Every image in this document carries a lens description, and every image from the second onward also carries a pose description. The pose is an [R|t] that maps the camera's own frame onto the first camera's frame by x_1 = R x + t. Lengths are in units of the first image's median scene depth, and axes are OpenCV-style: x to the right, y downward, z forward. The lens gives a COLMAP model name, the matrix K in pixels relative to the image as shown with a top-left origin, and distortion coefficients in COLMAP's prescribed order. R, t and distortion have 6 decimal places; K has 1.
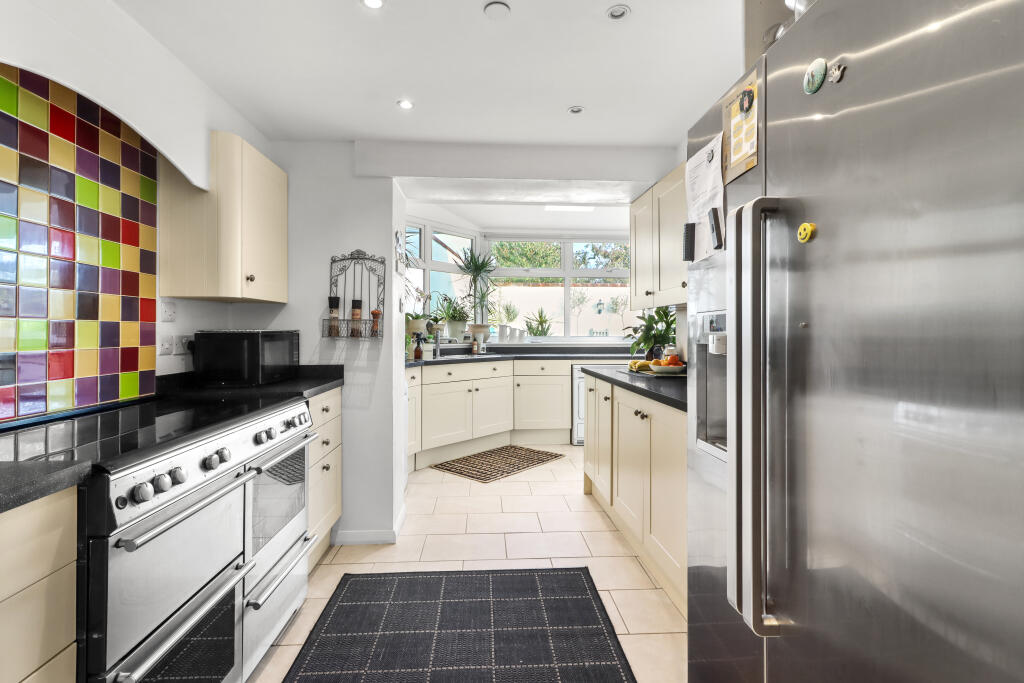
lens RADIAL K [[472.5, 0, 510.5], [0, 472.5, 330.7], [0, 0, 1]] dist [0.000999, 0.000277]
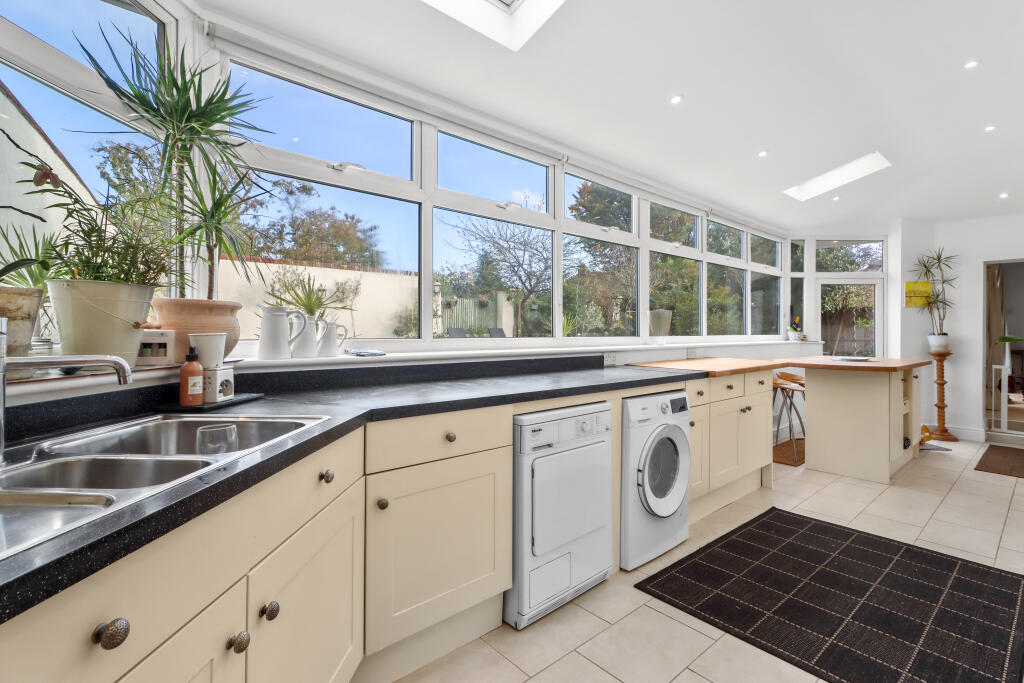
lens RADIAL K [[472.5, 0, 510.5], [0, 472.5, 330.7], [0, 0, 1]] dist [0.000999, 0.000277]
pose [[0.790269, 0.000969, 0.612759, -0.096322], [-0.006532, 0.999955, 0.006843, 0.002099], [-0.612725, -0.009410, 0.790240, 0.668379]]
